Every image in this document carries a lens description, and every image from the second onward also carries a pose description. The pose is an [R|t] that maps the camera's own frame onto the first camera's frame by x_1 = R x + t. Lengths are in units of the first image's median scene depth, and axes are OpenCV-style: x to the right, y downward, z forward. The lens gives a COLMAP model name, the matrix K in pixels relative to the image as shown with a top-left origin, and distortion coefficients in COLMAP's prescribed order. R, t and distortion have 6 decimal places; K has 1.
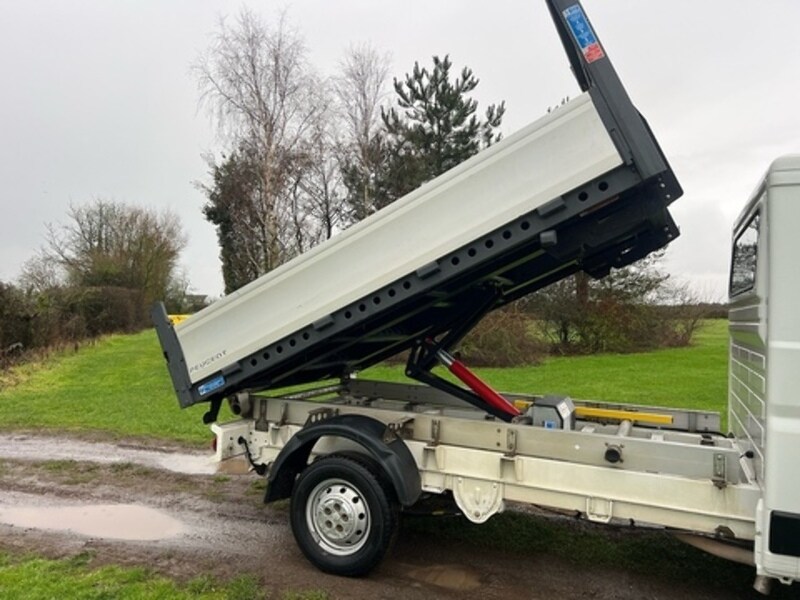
lens RADIAL K [[600.1, 0, 403.8], [0, 600.1, 289.0], [0, 0, 1]] dist [0.062777, -0.068284]
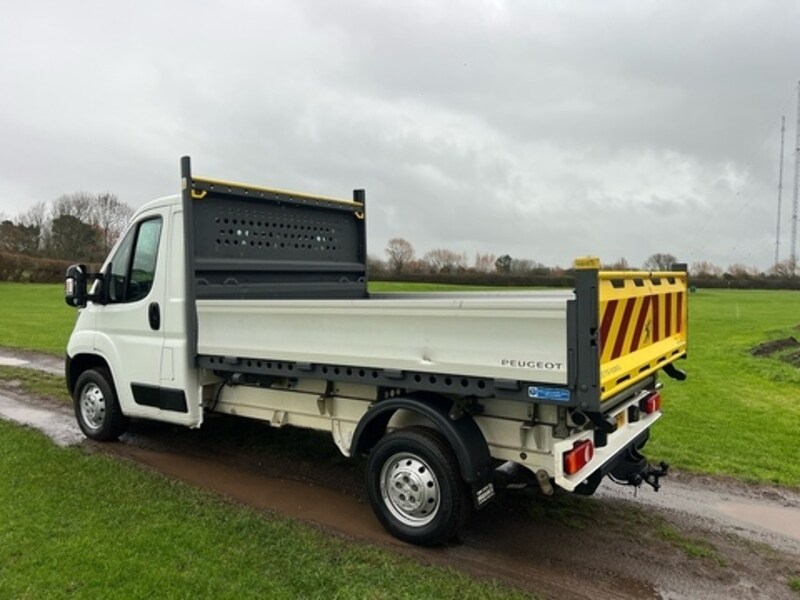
lens RADIAL K [[596.2, 0, 400.0], [0, 596.2, 300.0], [0, 0, 1]] dist [0.066624, -0.075978]
pose [[-0.980595, -0.026039, 0.194309, -0.046296], [-0.026091, 0.999657, 0.002293, 0.082395], [-0.194302, -0.002821, -0.980938, 2.524203]]
